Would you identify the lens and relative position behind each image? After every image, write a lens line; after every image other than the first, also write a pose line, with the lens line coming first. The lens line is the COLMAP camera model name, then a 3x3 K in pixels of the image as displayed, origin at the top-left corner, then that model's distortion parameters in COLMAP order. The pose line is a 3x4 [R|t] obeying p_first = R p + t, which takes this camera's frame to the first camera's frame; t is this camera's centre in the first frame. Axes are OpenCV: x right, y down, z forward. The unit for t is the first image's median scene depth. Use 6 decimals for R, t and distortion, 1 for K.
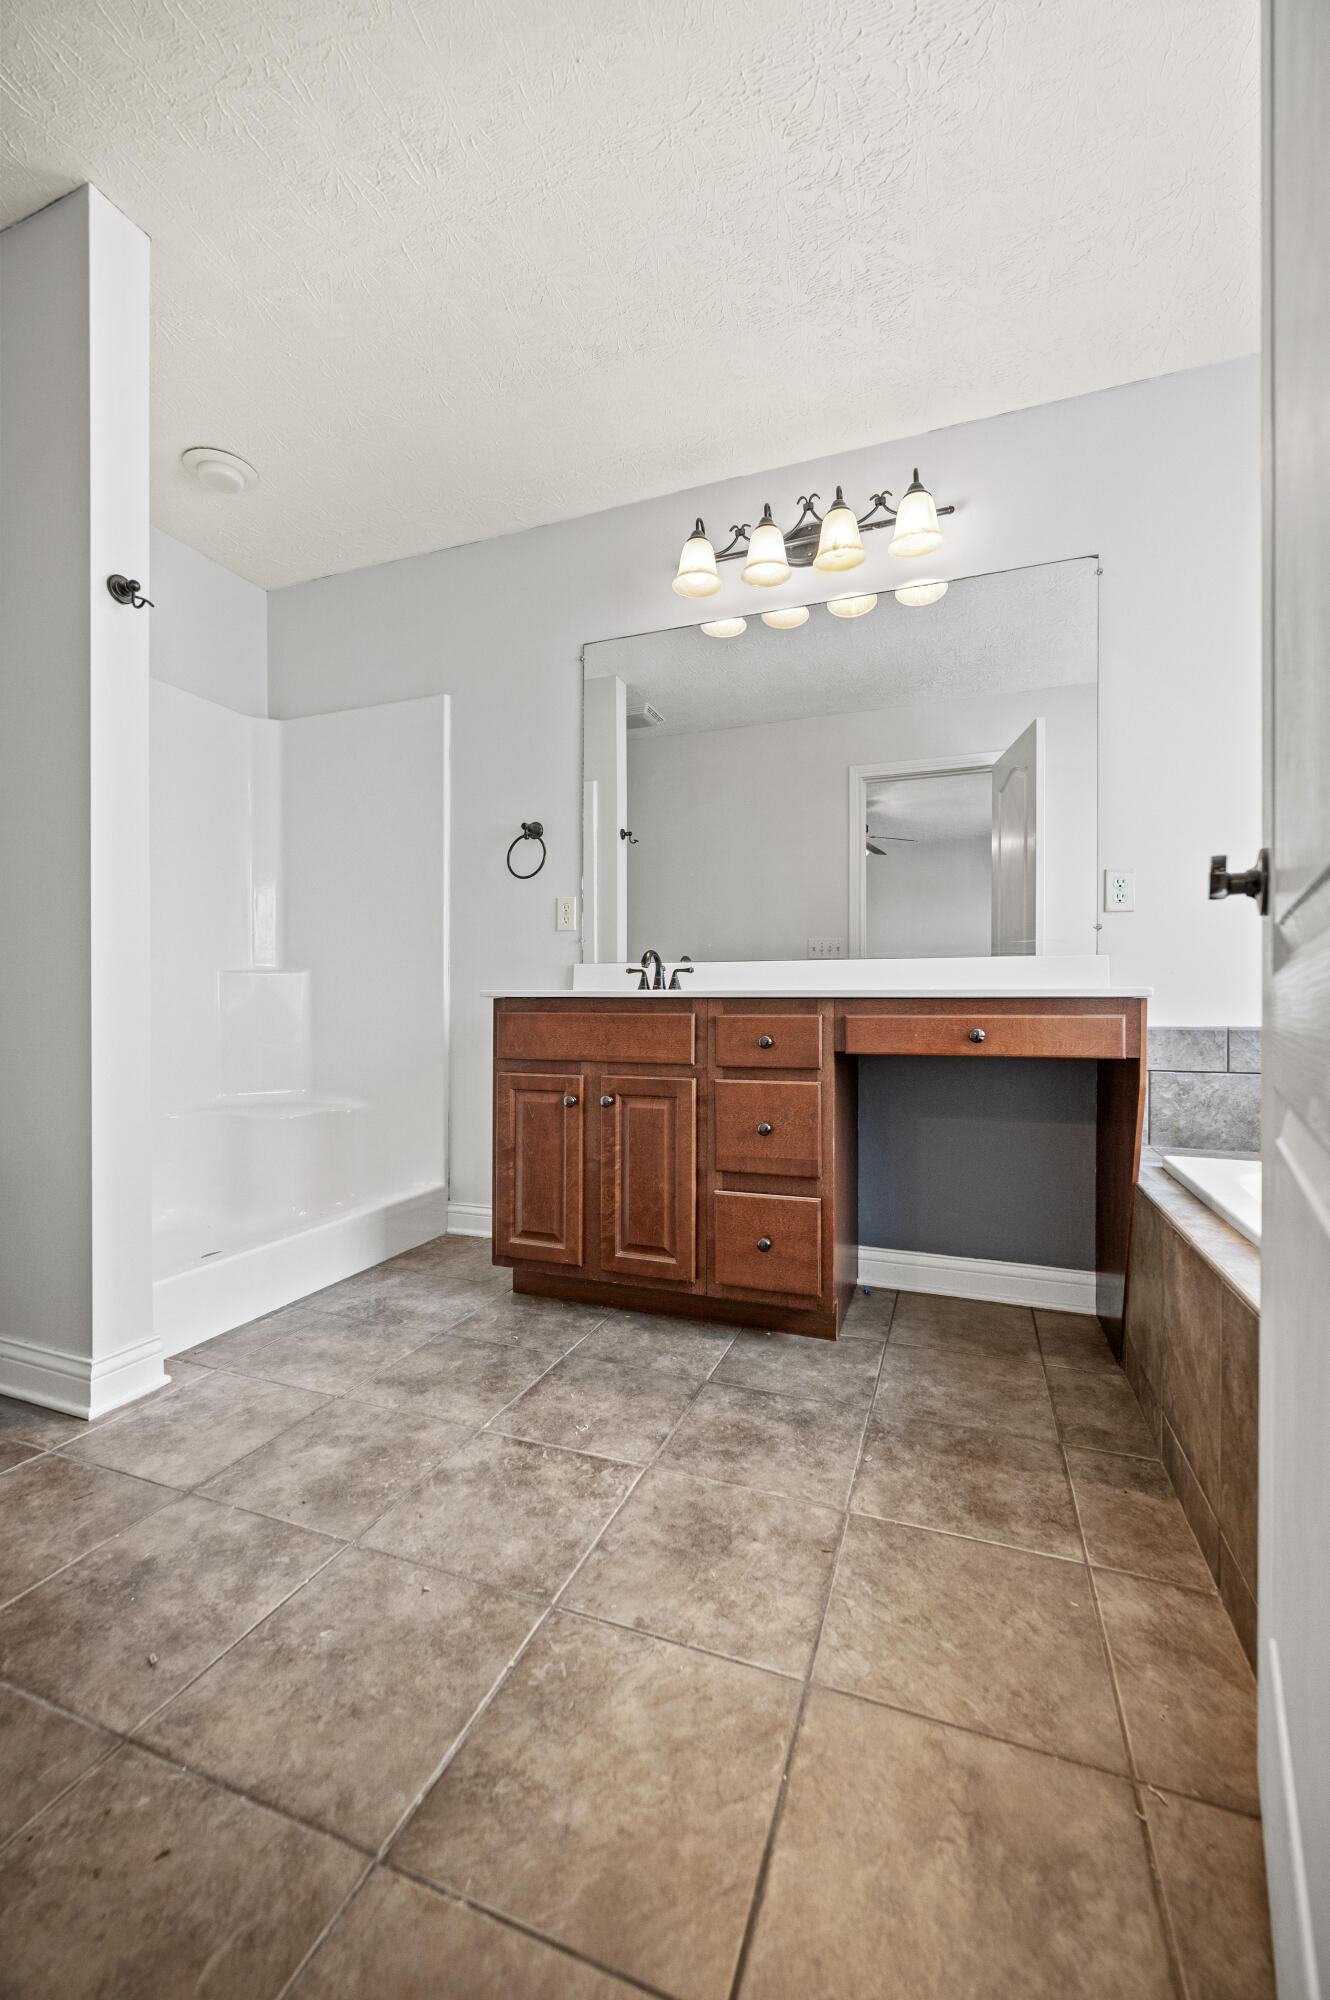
lens RADIAL K [[804.7, 0, 661.5], [0, 804.7, 1004.9], [0, 0, 1]] dist [-0.000641, 0.000463]
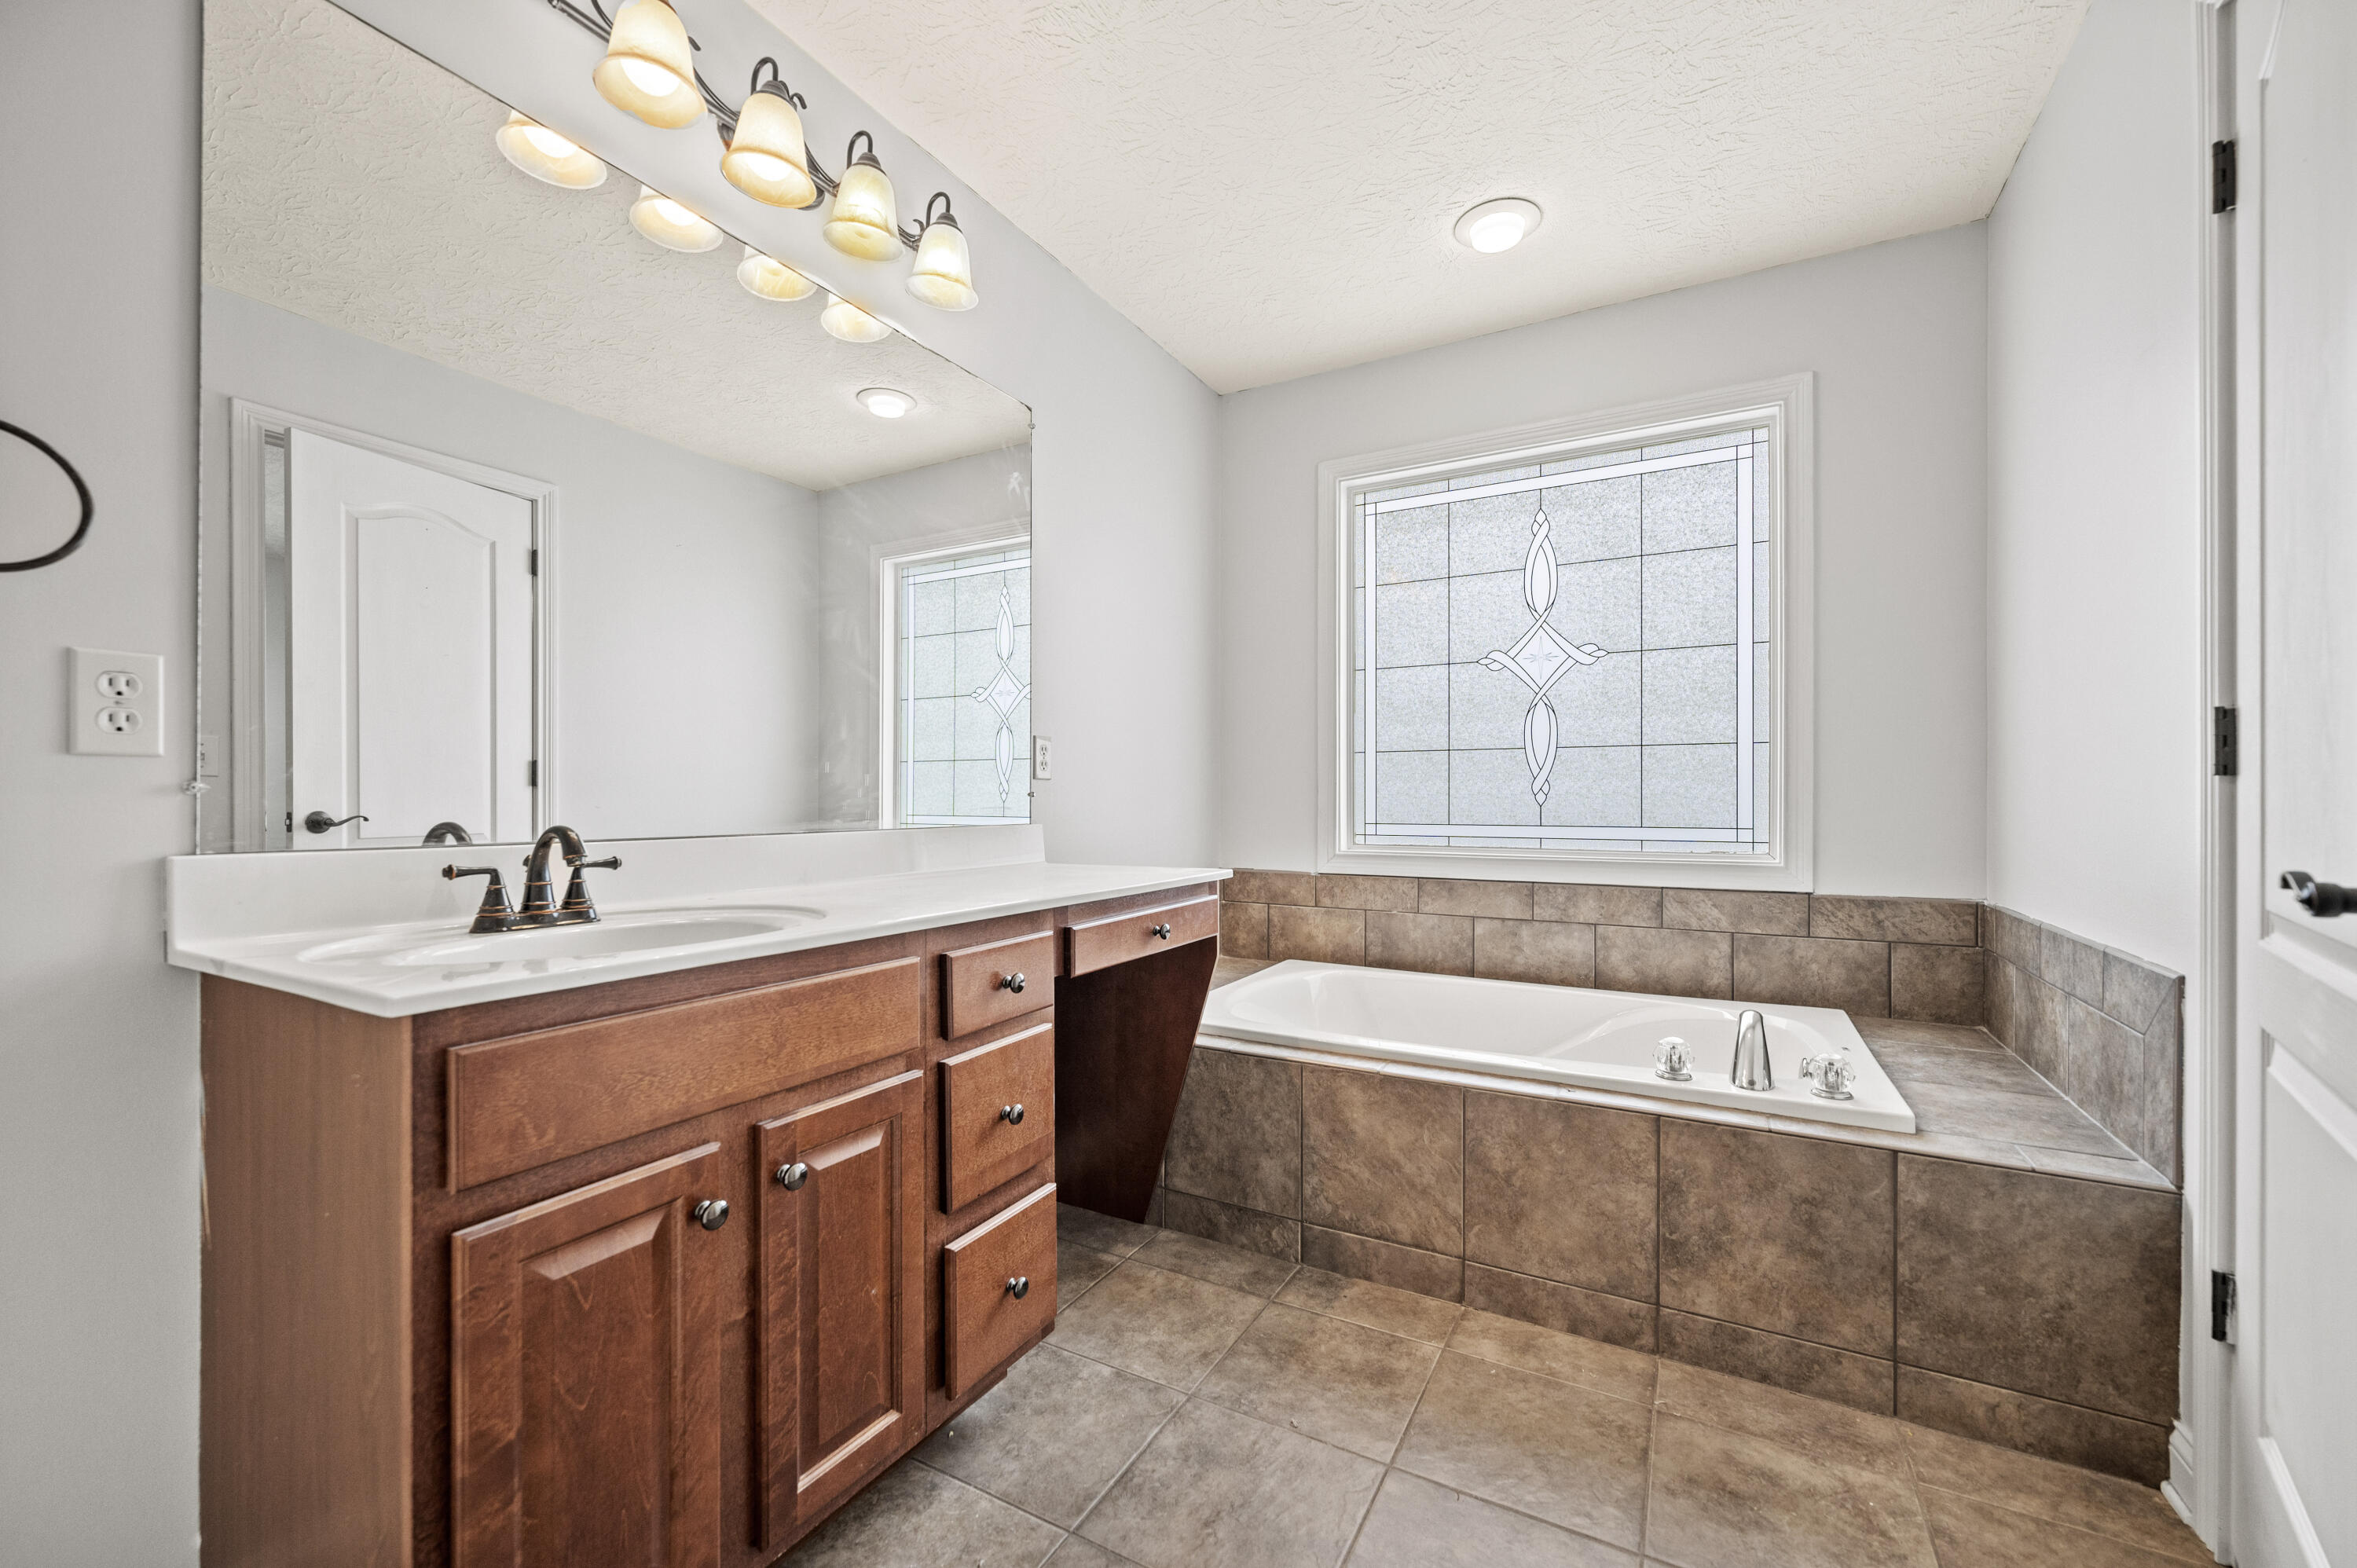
lens RADIAL K [[948.3, 0, 1175.9], [0, 948.3, 791.9], [0, 0, 1]] dist [-0.000641, 0.000463]
pose [[0.138038, 0.000794, 0.990427, -0.558782], [0.000448, 1.000000, -0.000864, -0.098682], [-0.990427, 0.000563, 0.138037, 0.673050]]
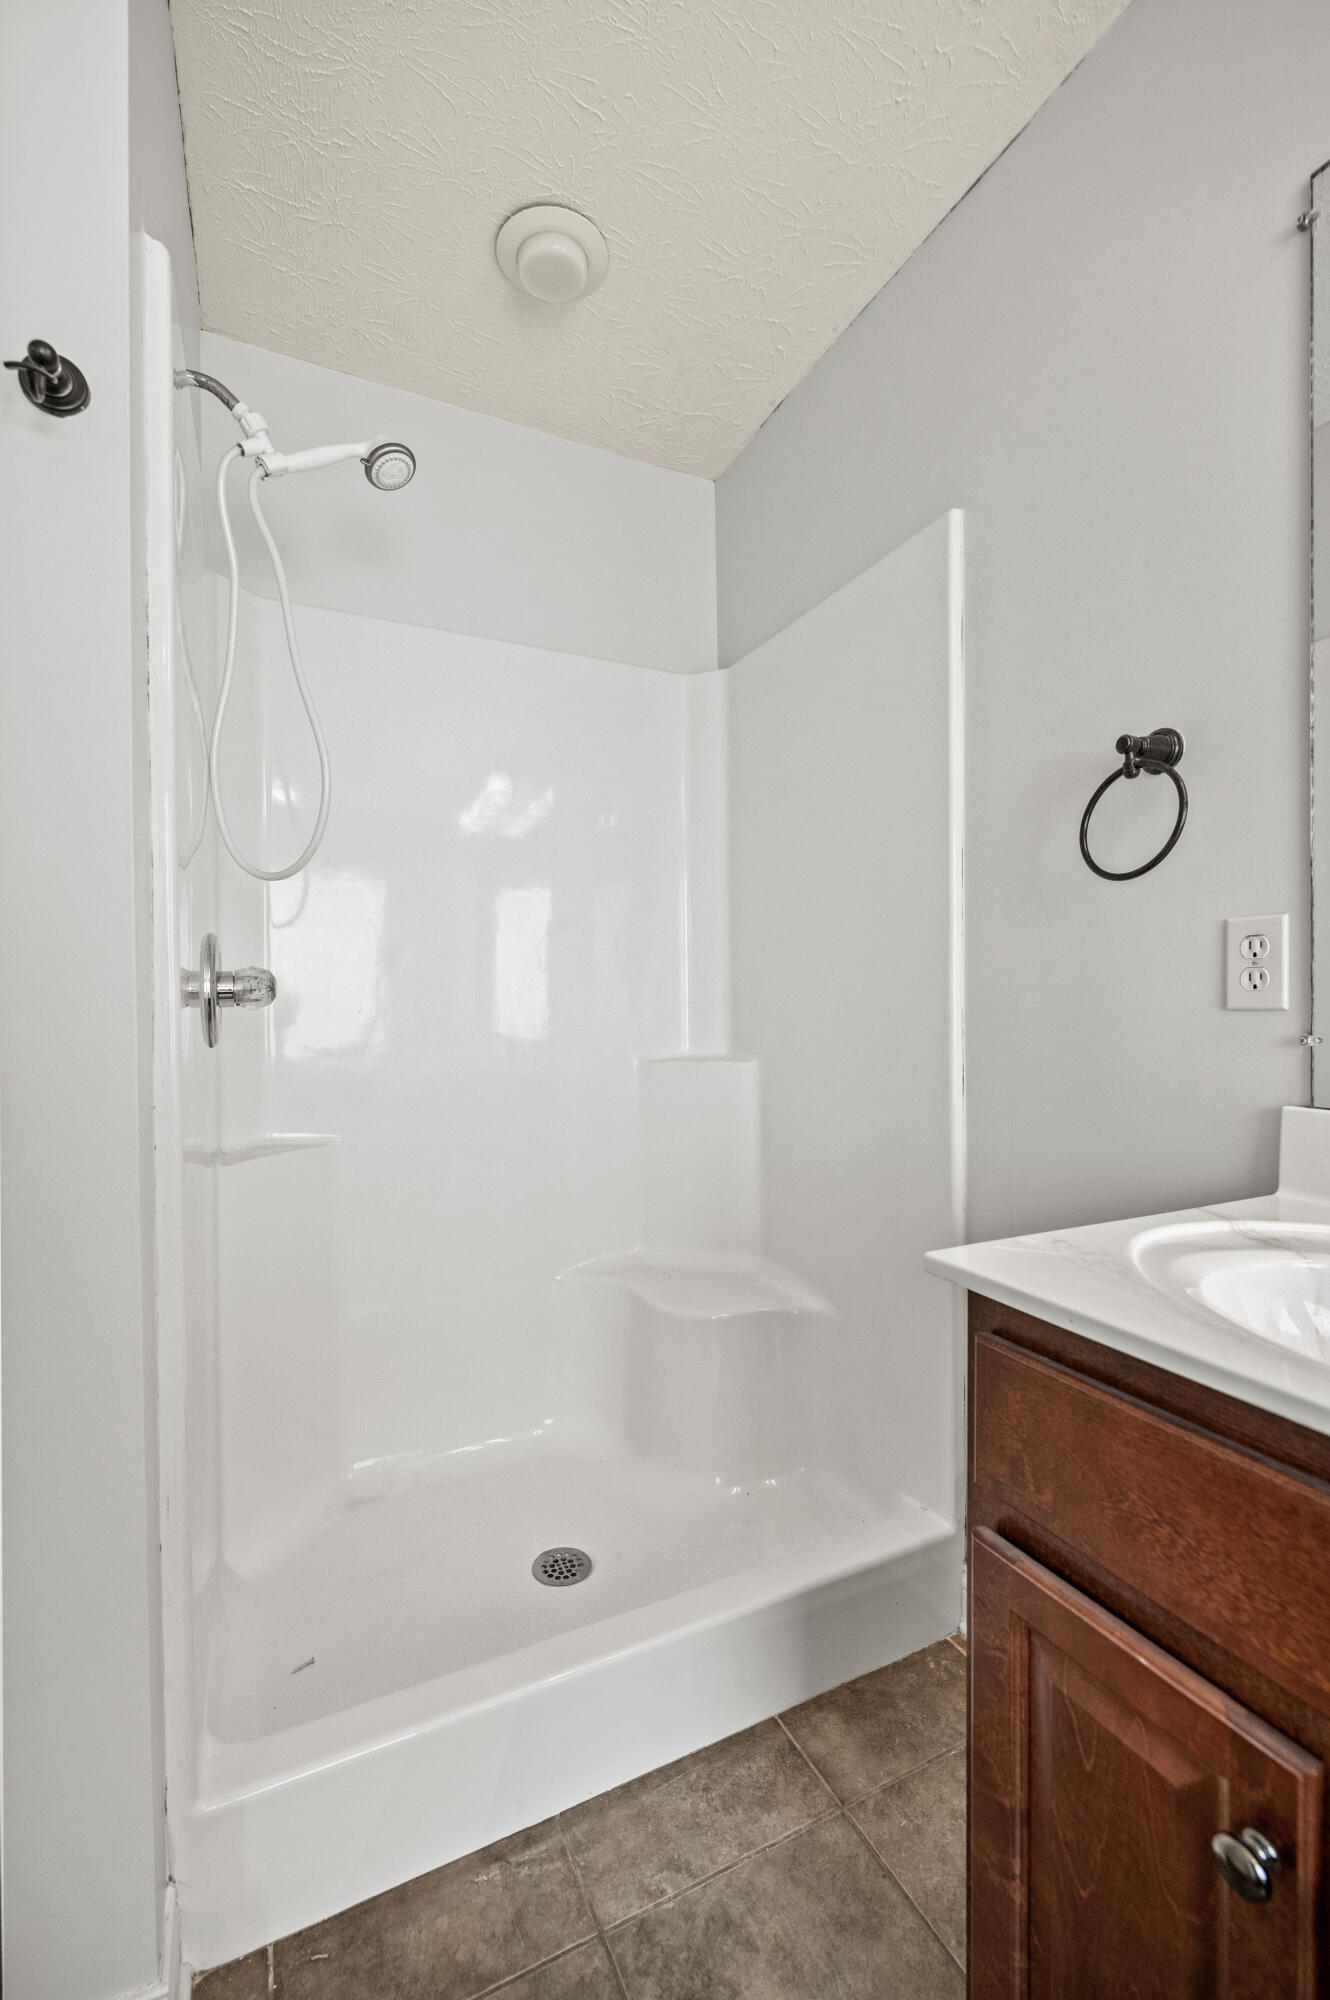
lens RADIAL K [[844.1, 0, 661.3], [0, 844.1, 1005.0], [0, 0, 1]] dist [-0.000434, -0.000103]
pose [[0.727711, -0.003284, -0.685876, -0.067910], [0.007186, 0.999970, 0.002837, -0.124971], [0.685846, -0.006993, 0.727713, 0.693834]]
